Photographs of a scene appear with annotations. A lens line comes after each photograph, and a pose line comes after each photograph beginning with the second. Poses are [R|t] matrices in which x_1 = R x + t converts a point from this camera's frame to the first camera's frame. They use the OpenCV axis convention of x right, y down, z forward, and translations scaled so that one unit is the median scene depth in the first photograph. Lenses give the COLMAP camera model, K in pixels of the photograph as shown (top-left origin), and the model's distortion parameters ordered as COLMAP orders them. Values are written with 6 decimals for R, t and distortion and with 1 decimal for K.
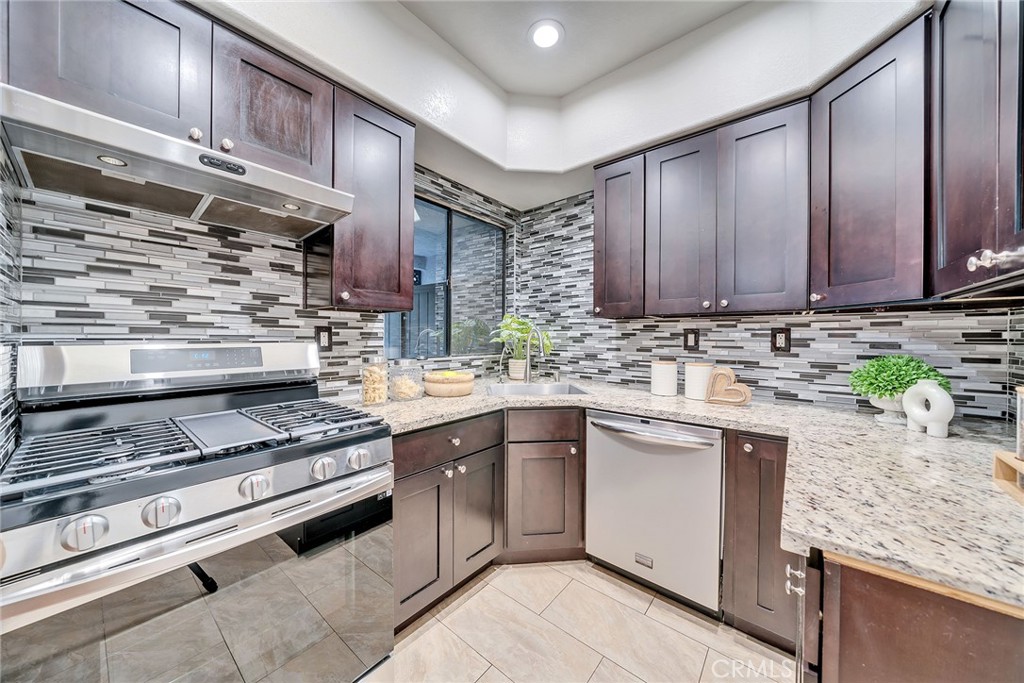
lens RADIAL K [[346.6, 0, 508.0], [0, 346.6, 339.6], [0, 0, 1]] dist [-0.007395, -0.000007]
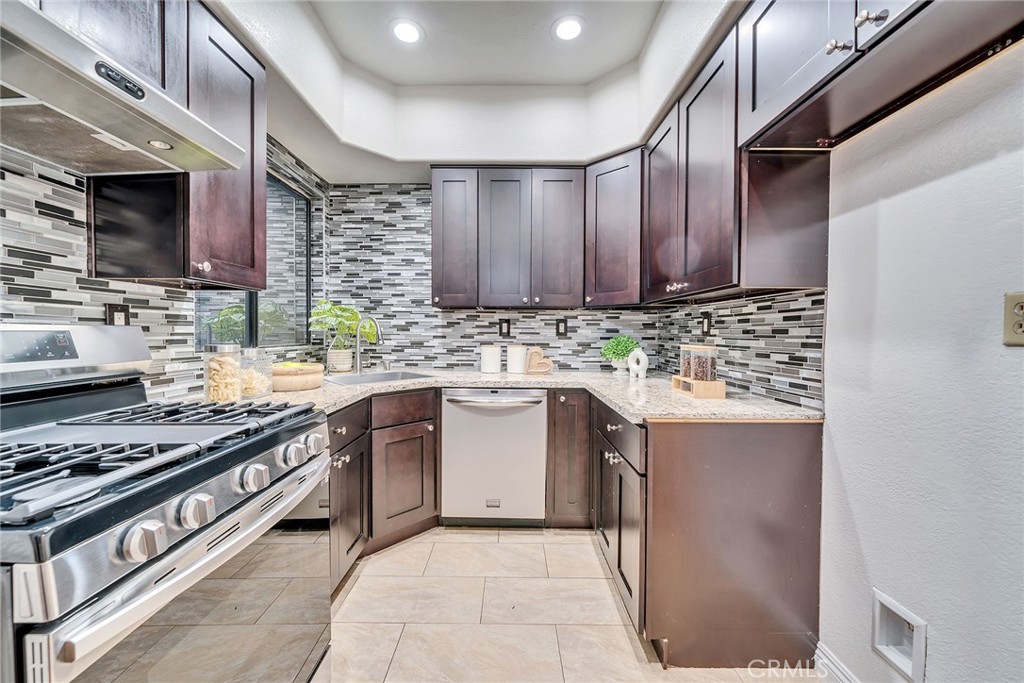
lens RADIAL K [[372.2, 0, 521.2], [0, 372.2, 338.0], [0, 0, 1]] dist [-0.005989, -0.000209]
pose [[0.771466, -0.013737, 0.636122, -0.332373], [0.003456, 0.999843, 0.017401, 0.017744], [-0.636261, -0.011226, 0.771392, -0.083606]]
